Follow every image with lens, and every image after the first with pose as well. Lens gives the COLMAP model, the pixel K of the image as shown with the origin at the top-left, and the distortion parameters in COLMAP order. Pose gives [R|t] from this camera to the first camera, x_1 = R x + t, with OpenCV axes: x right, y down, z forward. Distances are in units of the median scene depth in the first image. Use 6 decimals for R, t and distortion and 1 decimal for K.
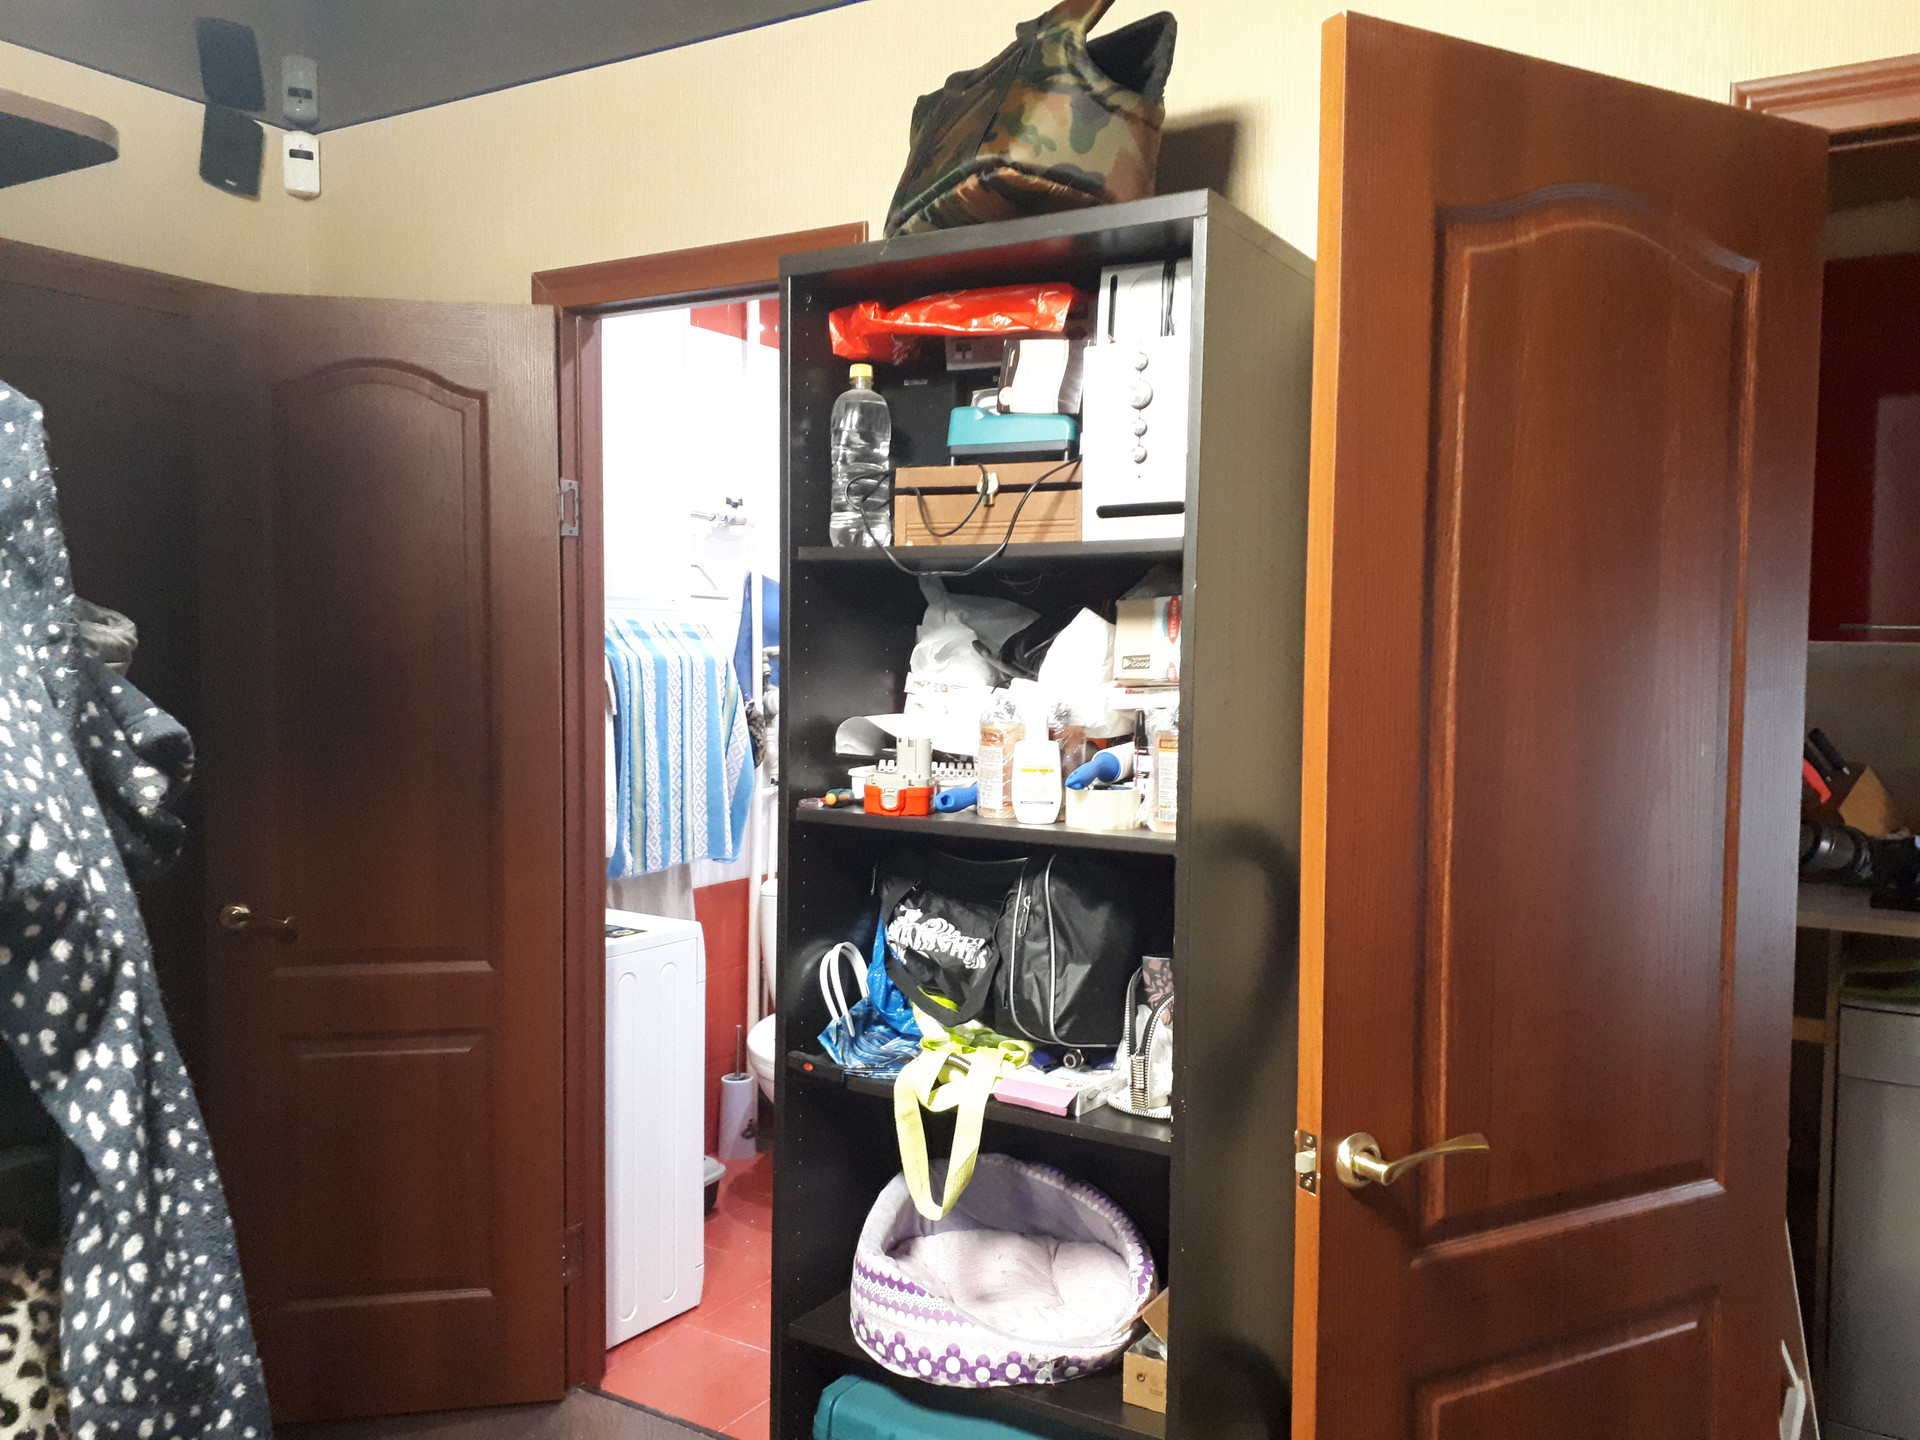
lens RADIAL K [[1602.5, 0, 972.6], [0, 1602.5, 749.4], [0, 0, 1]] dist [0.228605, -0.247212]
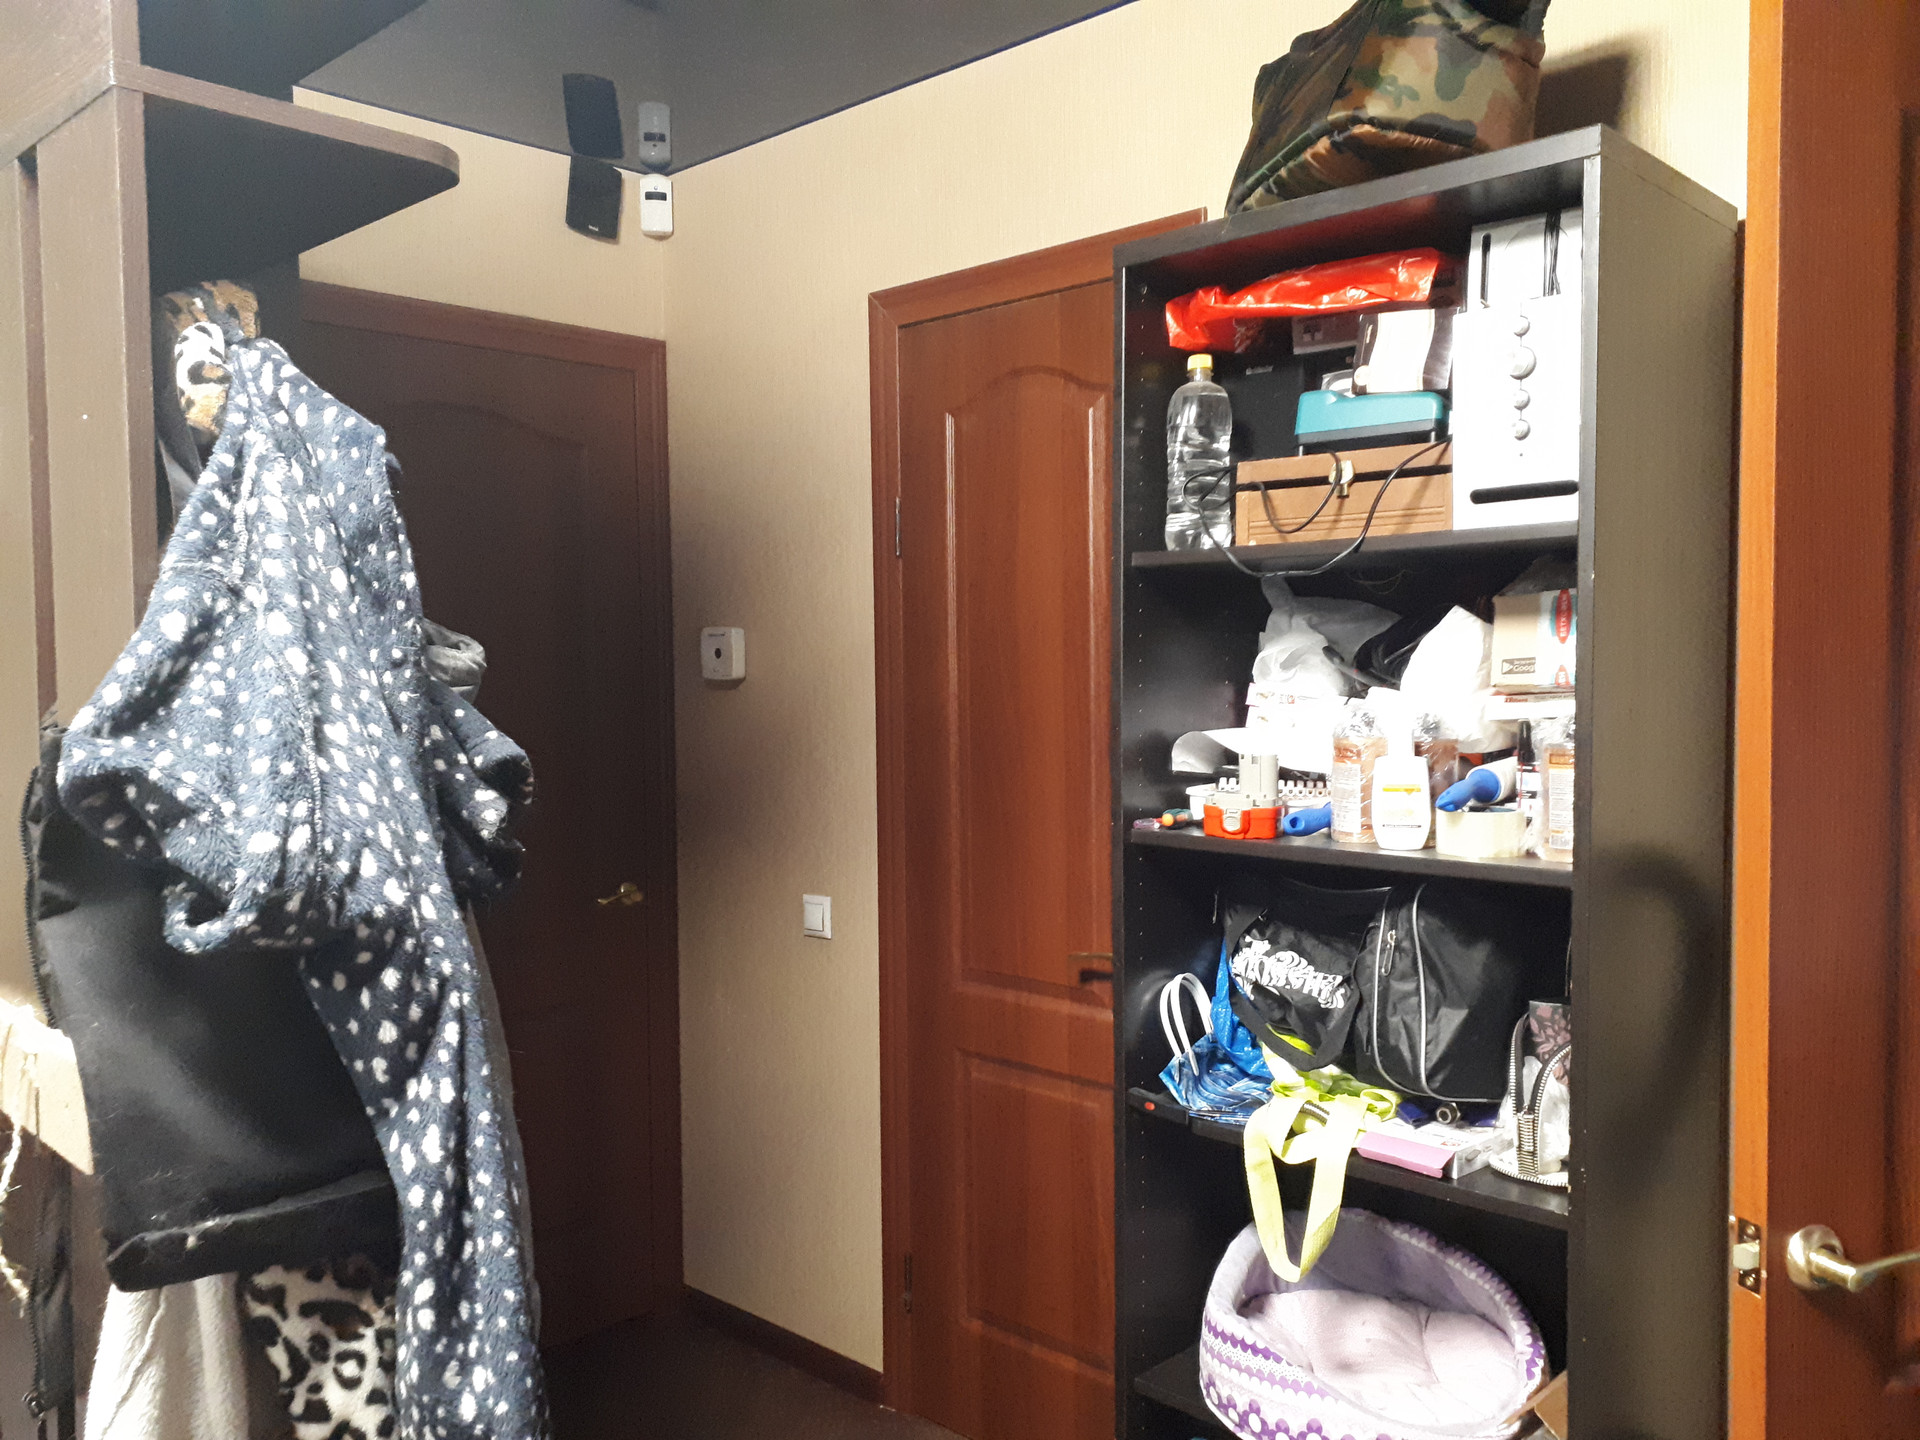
lens RADIAL K [[1531.3, 0, 960.0], [0, 1531.3, 720.0], [0, 0, 1]] dist [0.078795, -0.240001]
pose [[0.975901, -0.012623, -0.217846, -0.013110], [0.006127, 0.999517, -0.030468, -0.001129], [0.218126, 0.028399, 0.975507, 0.114217]]
